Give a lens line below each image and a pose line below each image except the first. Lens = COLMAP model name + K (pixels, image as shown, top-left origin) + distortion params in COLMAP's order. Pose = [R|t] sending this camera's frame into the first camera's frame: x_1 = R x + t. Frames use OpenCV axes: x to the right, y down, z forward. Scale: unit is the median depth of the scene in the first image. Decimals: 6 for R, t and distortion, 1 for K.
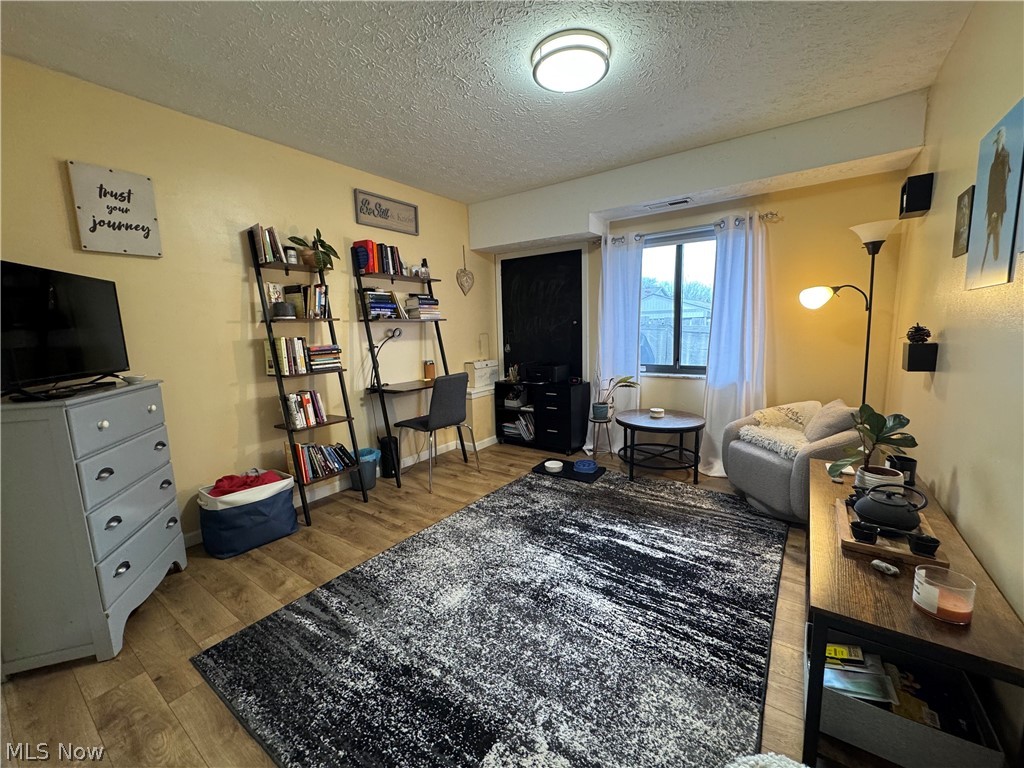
lens RADIAL K [[408.1, 0, 511.4], [0, 408.1, 384.2], [0, 0, 1]] dist [-0.002857, 0.000547]
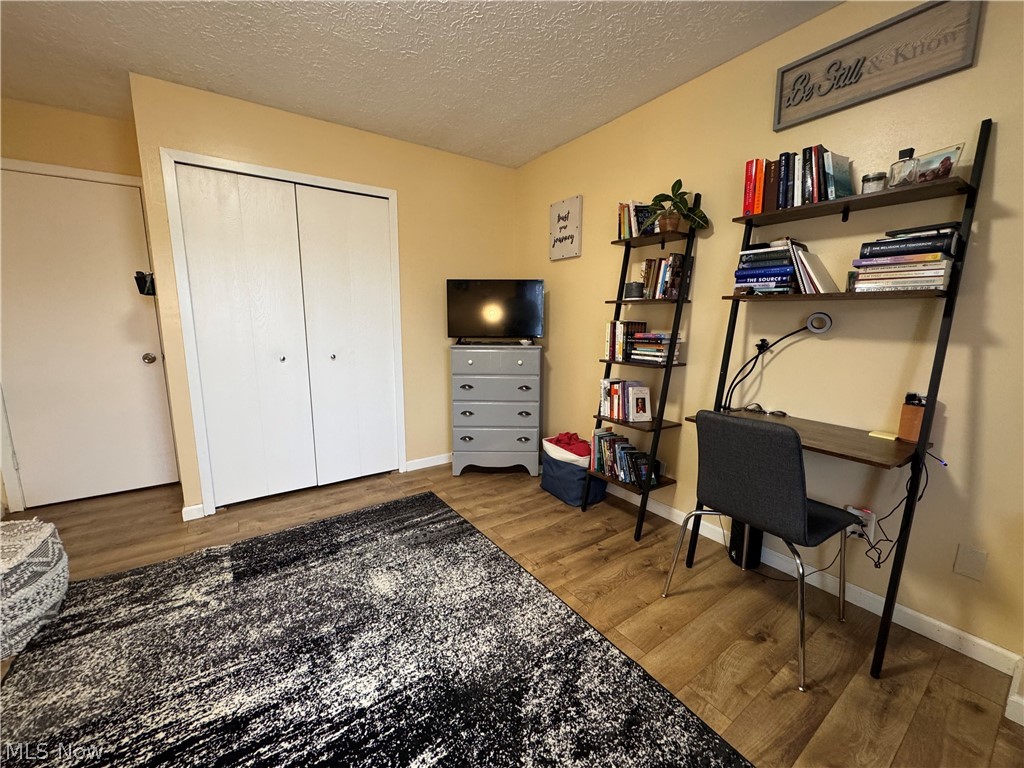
lens RADIAL K [[408.1, 0, 515.1], [0, 408.1, 384.8], [0, 0, 1]] dist [-0.002857, 0.000547]
pose [[-0.329530, 0.180341, -0.926762, 0.573531], [-0.126247, 0.964357, 0.232546, -0.215939], [0.935666, 0.193632, -0.295017, 1.451828]]
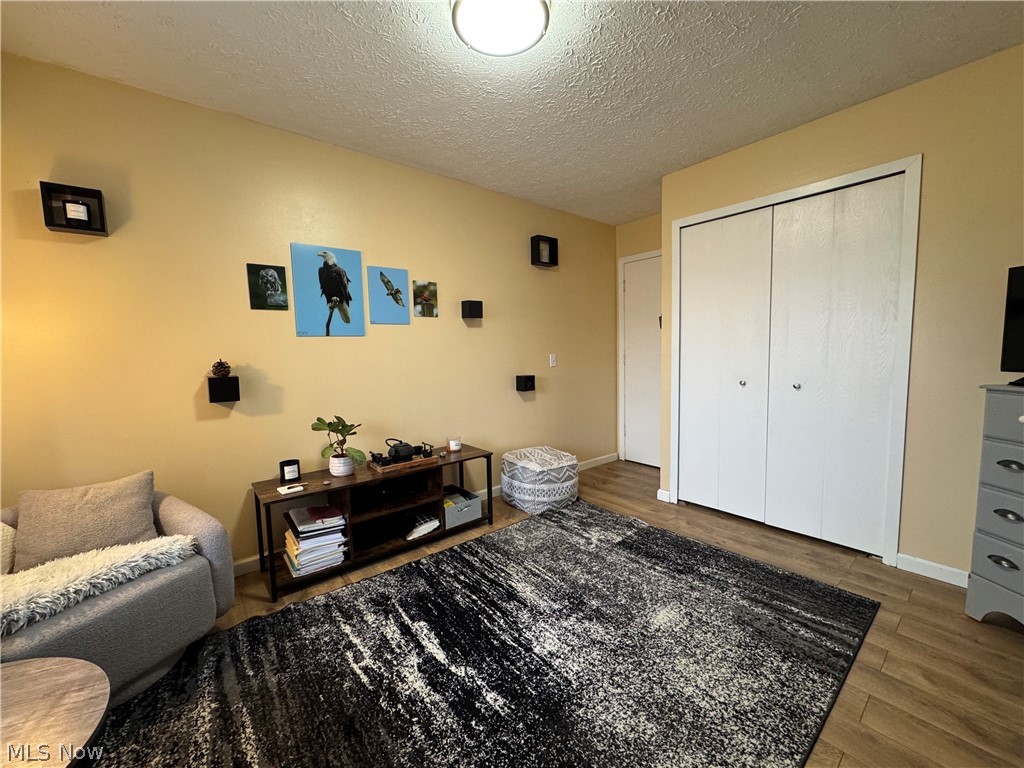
lens RADIAL K [[408.1, 0, 511.9], [0, 408.1, 385.4], [0, 0, 1]] dist [-0.002857, 0.000547]
pose [[-0.964940, 0.028826, 0.260883, -0.055658], [0.086792, 0.973079, 0.213503, -0.242582], [-0.247706, 0.228660, -0.941465, 1.807845]]
